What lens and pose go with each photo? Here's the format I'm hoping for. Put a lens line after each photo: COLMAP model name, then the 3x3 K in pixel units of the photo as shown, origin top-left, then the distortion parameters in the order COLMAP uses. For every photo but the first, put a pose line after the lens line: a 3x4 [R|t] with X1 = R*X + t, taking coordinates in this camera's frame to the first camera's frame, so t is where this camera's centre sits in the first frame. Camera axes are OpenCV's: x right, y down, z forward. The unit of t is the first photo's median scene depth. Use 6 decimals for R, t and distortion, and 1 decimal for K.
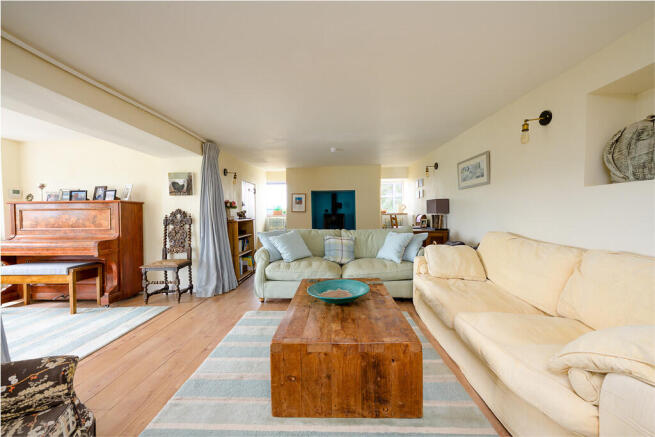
lens RADIAL K [[258.8, 0, 327.5], [0, 258.8, 218.5], [0, 0, 1]] dist [0.000586, 0.000083]
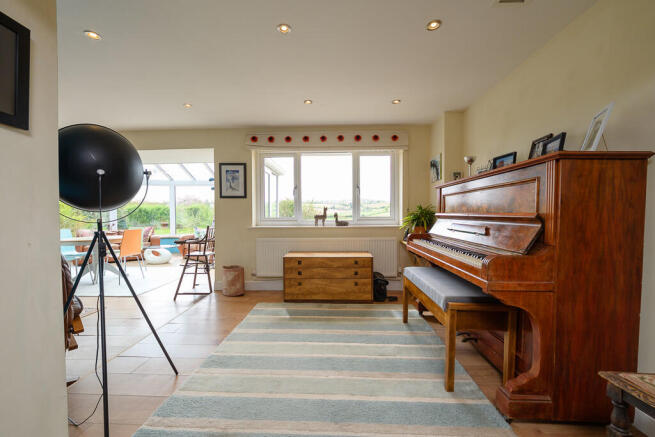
lens RADIAL K [[258.8, 0, 327.5], [0, 258.8, 218.5], [0, 0, 1]] dist [0.000586, 0.000083]
pose [[-0.004687, 0.023651, -0.999709, -0.403195], [-0.021726, 0.999482, 0.023747, 0.025522], [0.999753, 0.021831, -0.004171, 0.628036]]
